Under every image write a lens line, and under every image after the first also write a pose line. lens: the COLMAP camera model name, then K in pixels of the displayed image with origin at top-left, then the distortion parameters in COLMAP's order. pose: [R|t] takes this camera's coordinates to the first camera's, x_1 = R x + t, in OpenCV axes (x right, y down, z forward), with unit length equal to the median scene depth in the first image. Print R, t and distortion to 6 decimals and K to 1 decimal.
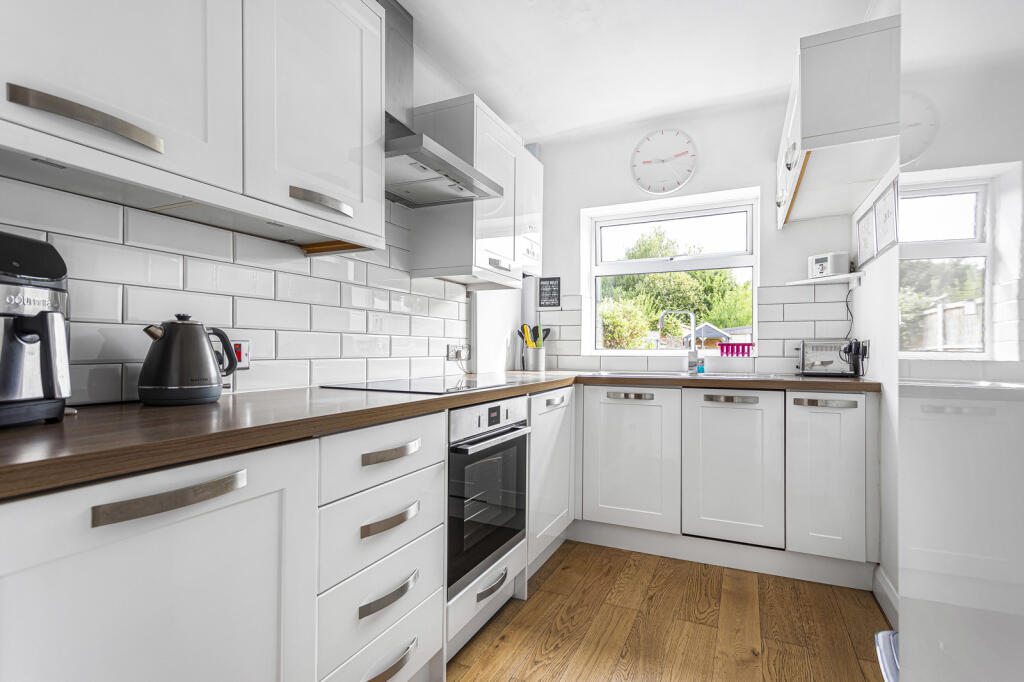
lens RADIAL K [[499.8, 0, 488.3], [0, 499.8, 345.3], [0, 0, 1]] dist [0.012397, 0.002253]
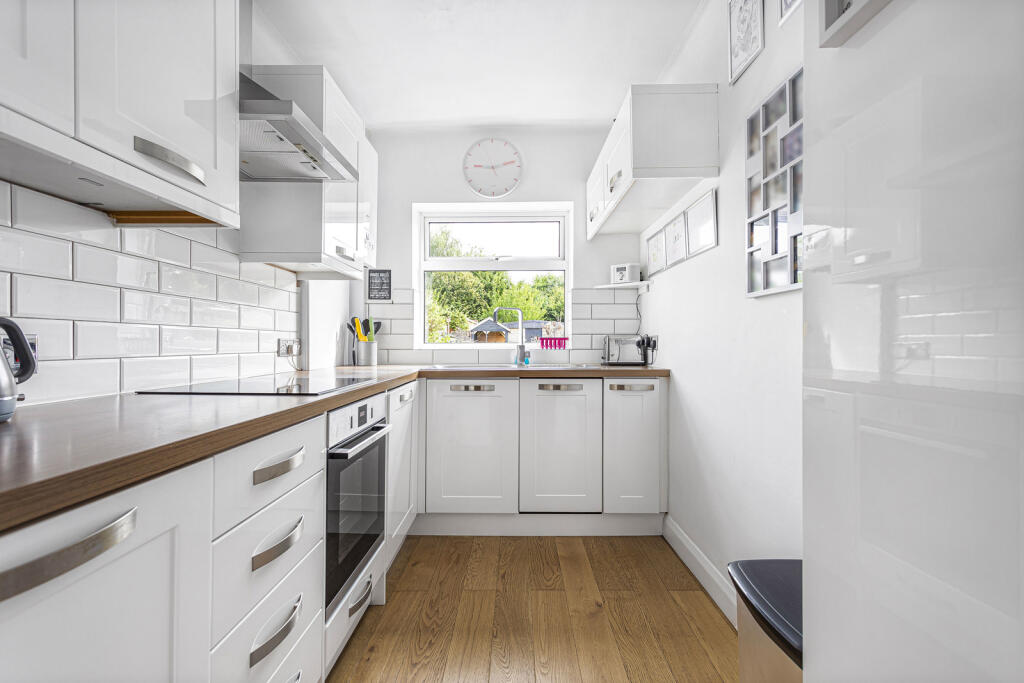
lens RADIAL K [[499.8, 0, 494.1], [0, 499.8, 339.2], [0, 0, 1]] dist [0.012397, 0.002253]
pose [[0.910540, 0.000057, 0.413420, -0.132446], [-0.001039, 0.999997, 0.002149, -0.003574], [-0.413419, -0.002387, 0.910538, 0.036707]]
